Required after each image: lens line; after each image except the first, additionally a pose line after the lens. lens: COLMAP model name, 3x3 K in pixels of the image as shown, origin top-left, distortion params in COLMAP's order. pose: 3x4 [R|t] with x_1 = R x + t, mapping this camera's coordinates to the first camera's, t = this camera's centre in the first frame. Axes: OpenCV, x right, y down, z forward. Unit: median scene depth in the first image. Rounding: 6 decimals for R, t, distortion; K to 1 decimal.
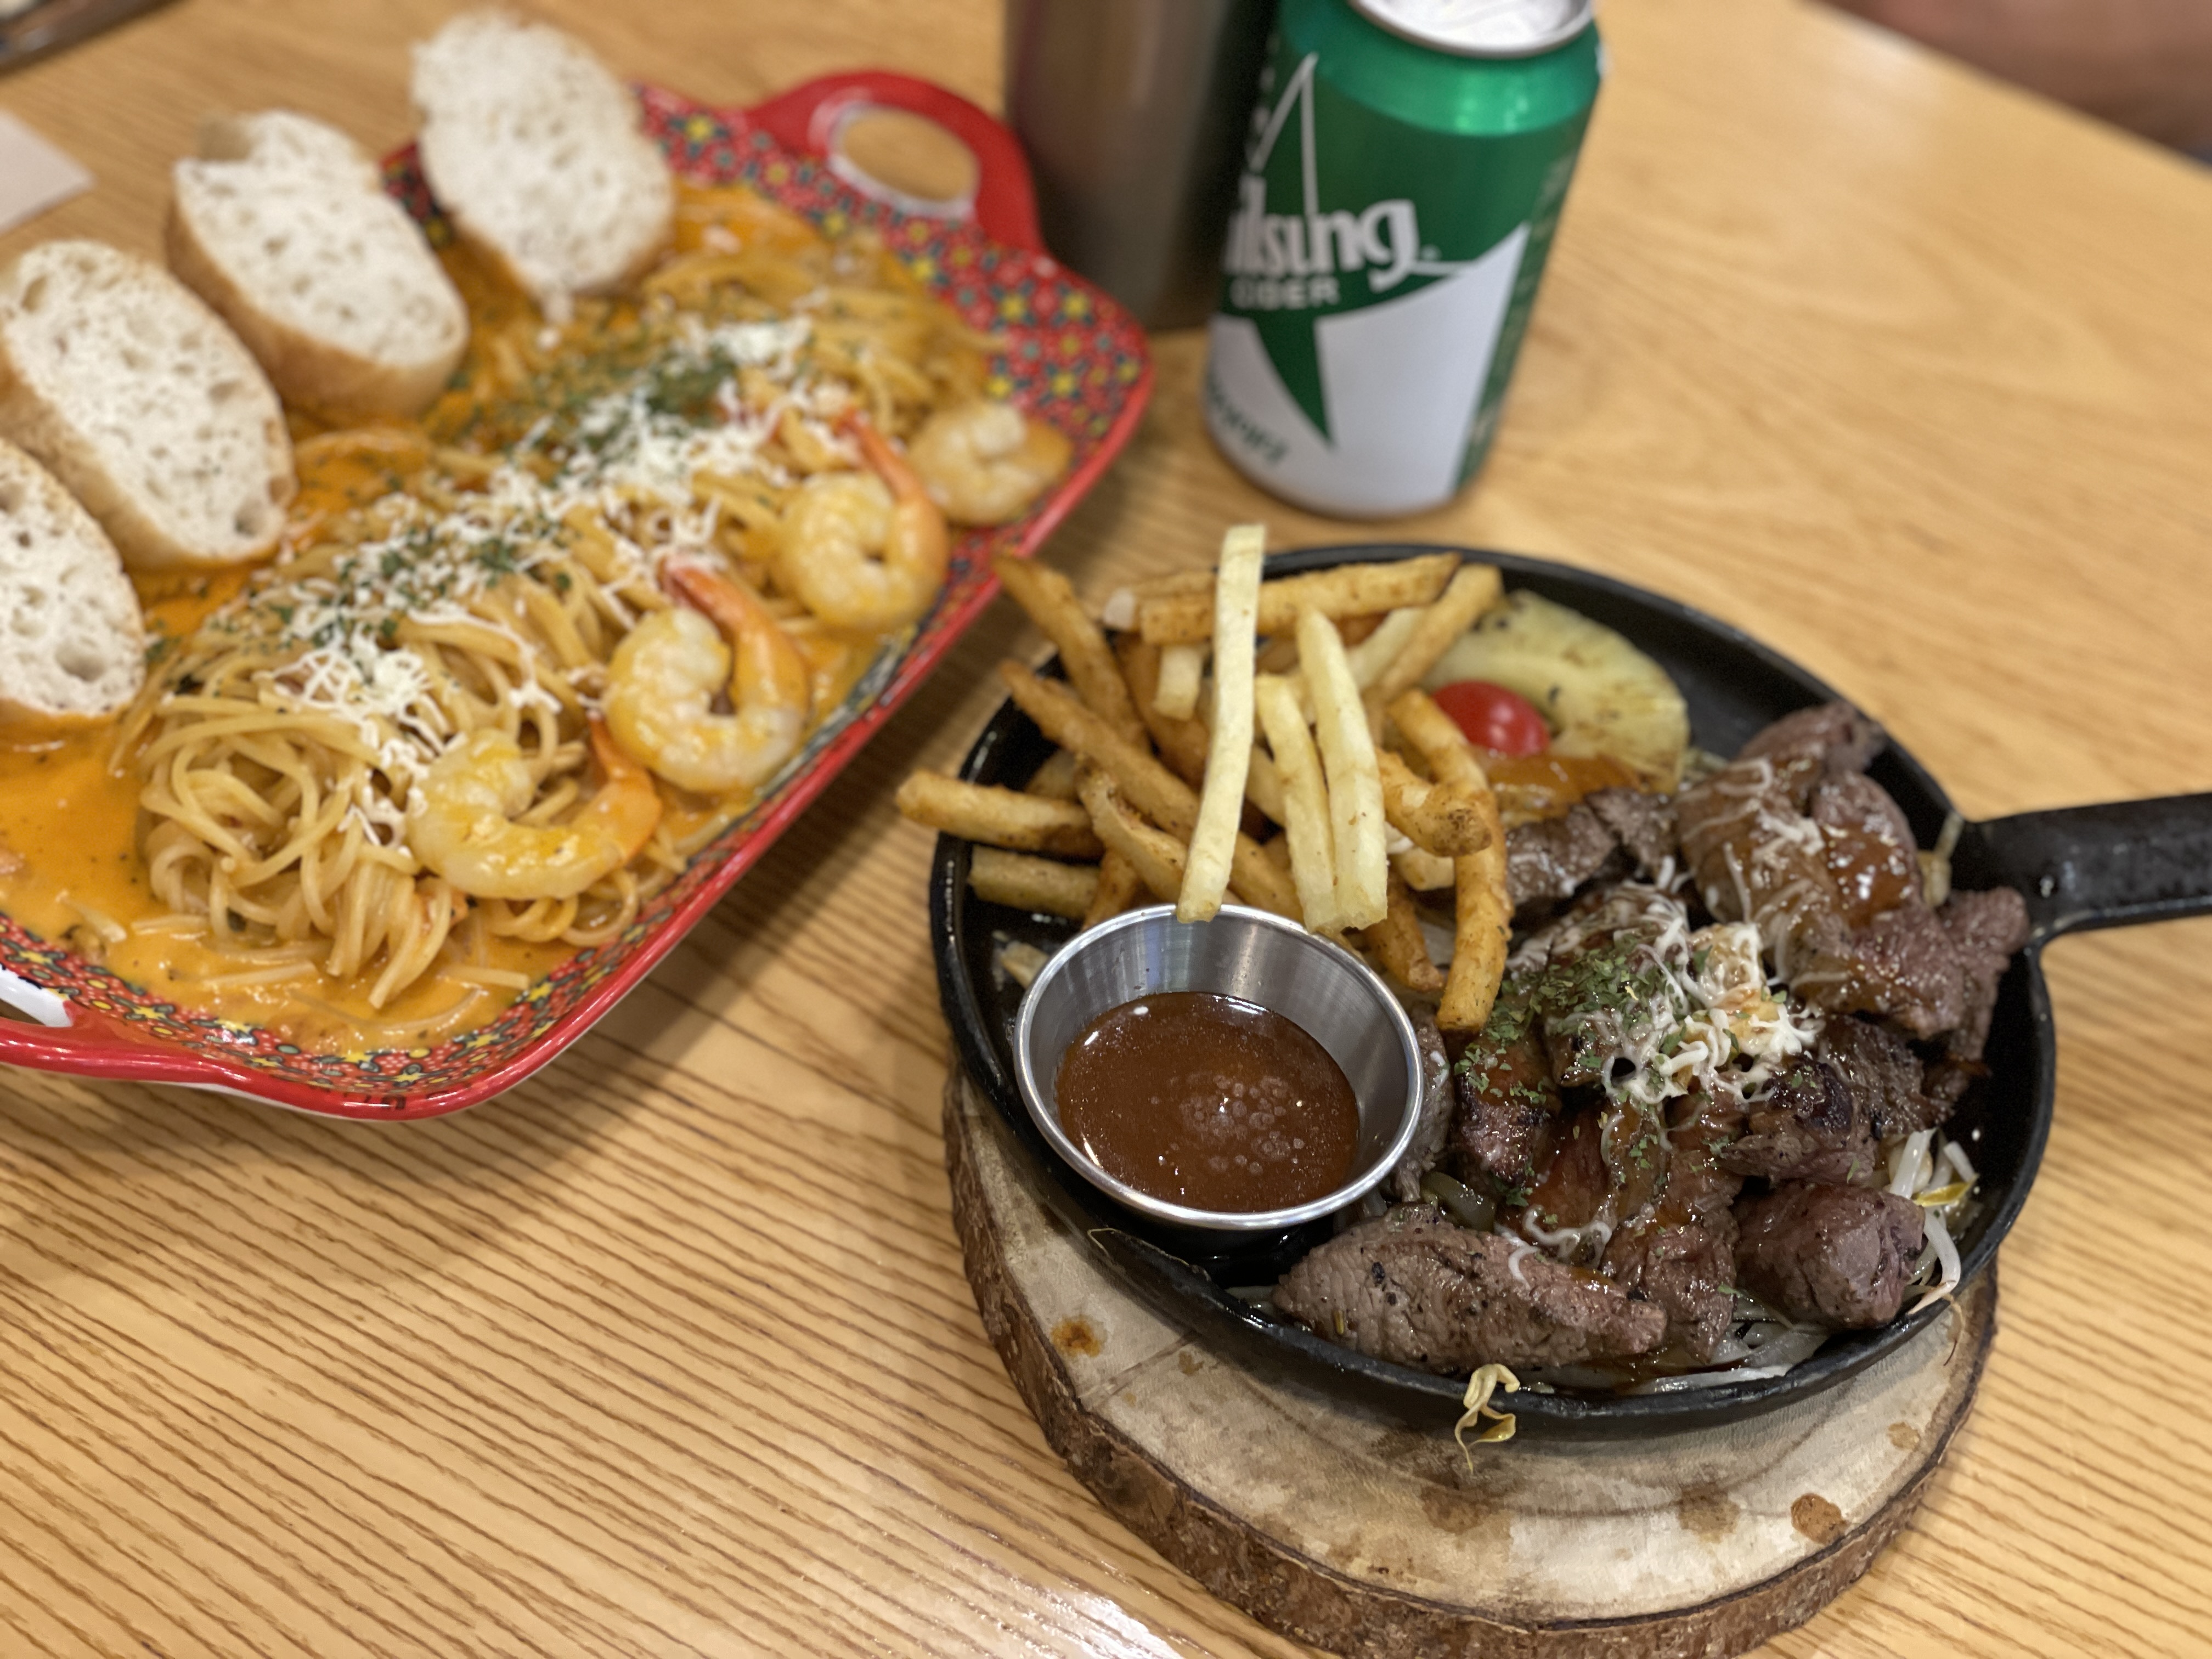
lens RADIAL K [[3327.2, 0, 1105.2], [0, 3327.2, 829.2], [0, 0, 1]] dist [0.024099, 0.000000]
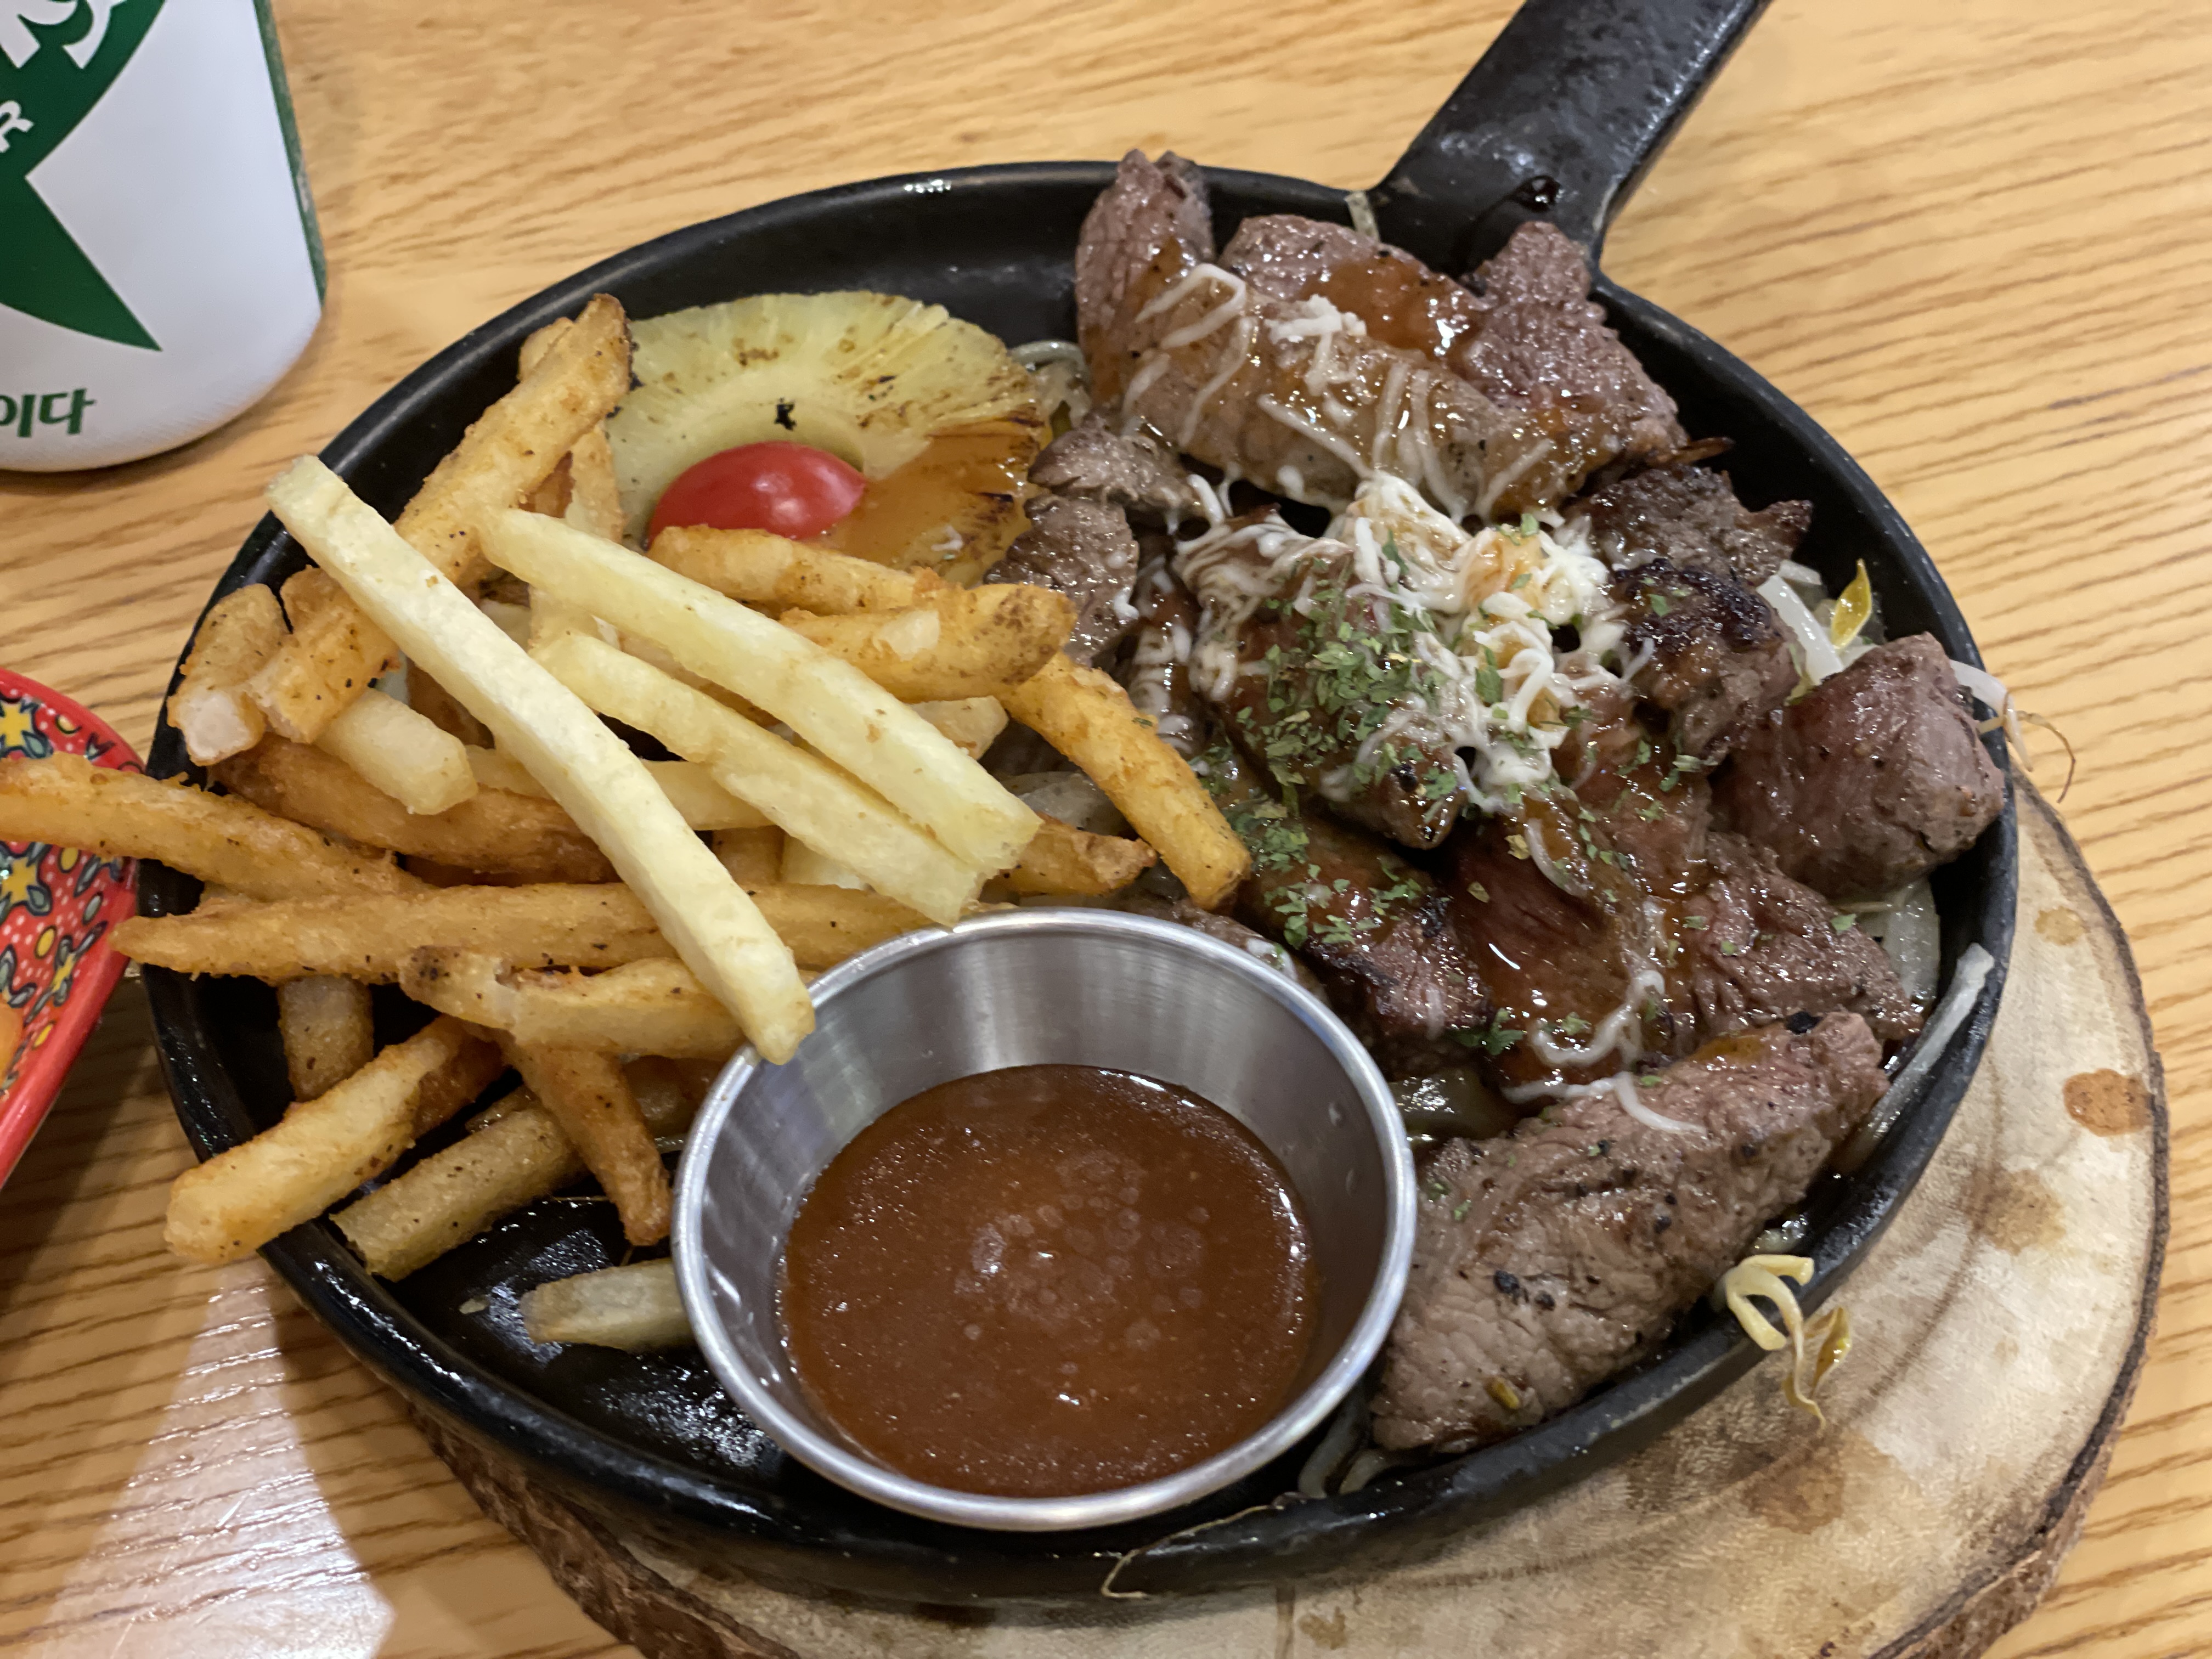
lens RADIAL K [[3327.2, 0, 1106.9], [0, 3327.2, 829.1], [0, 0, 1]] dist [0.024099, 0.000000]
pose [[0.674825, -0.634532, 0.376803, -0.124852], [0.604881, 0.768086, 0.210151, -0.085895], [-0.422764, 0.086106, 0.902140, 0.470549]]
